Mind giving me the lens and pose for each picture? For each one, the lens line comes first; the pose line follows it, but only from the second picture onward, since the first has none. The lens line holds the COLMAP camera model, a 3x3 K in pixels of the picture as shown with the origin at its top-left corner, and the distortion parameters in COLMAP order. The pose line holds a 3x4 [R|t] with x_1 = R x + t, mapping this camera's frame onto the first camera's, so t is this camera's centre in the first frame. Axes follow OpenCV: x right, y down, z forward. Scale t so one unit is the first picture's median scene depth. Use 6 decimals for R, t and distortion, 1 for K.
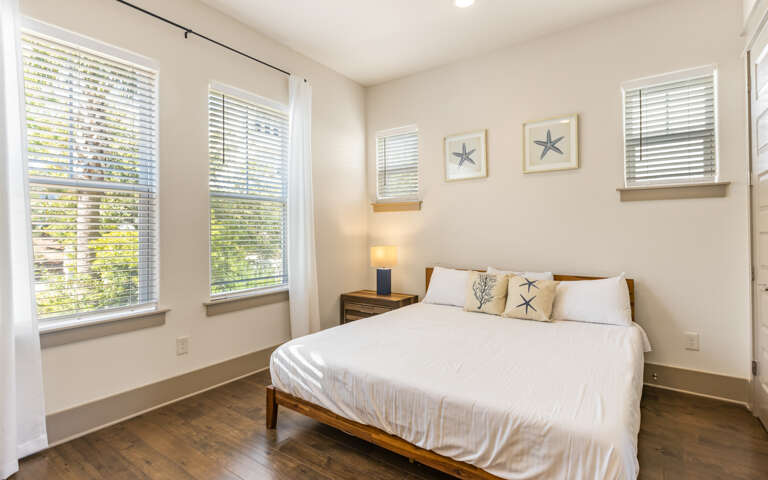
lens RADIAL K [[362.4, 0, 386.2], [0, 362.4, 228.3], [0, 0, 1]] dist [-0.027785, 0.000214]
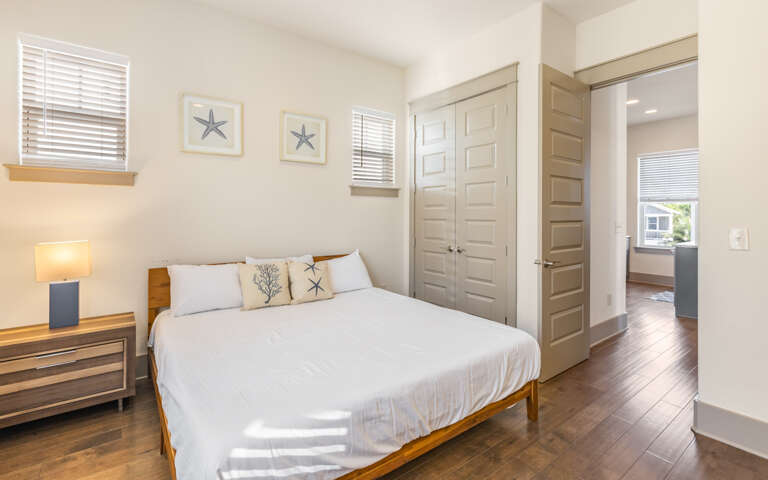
lens RADIAL K [[353.7, 0, 383.8], [0, 353.7, 211.7], [0, 0, 1]] dist [0.002090, 0.000086]
pose [[0.310105, 0.012987, 0.950614, -0.513665], [-0.018725, 0.999796, -0.007550, -0.006894], [-0.950518, -0.015459, 0.310285, 0.456534]]
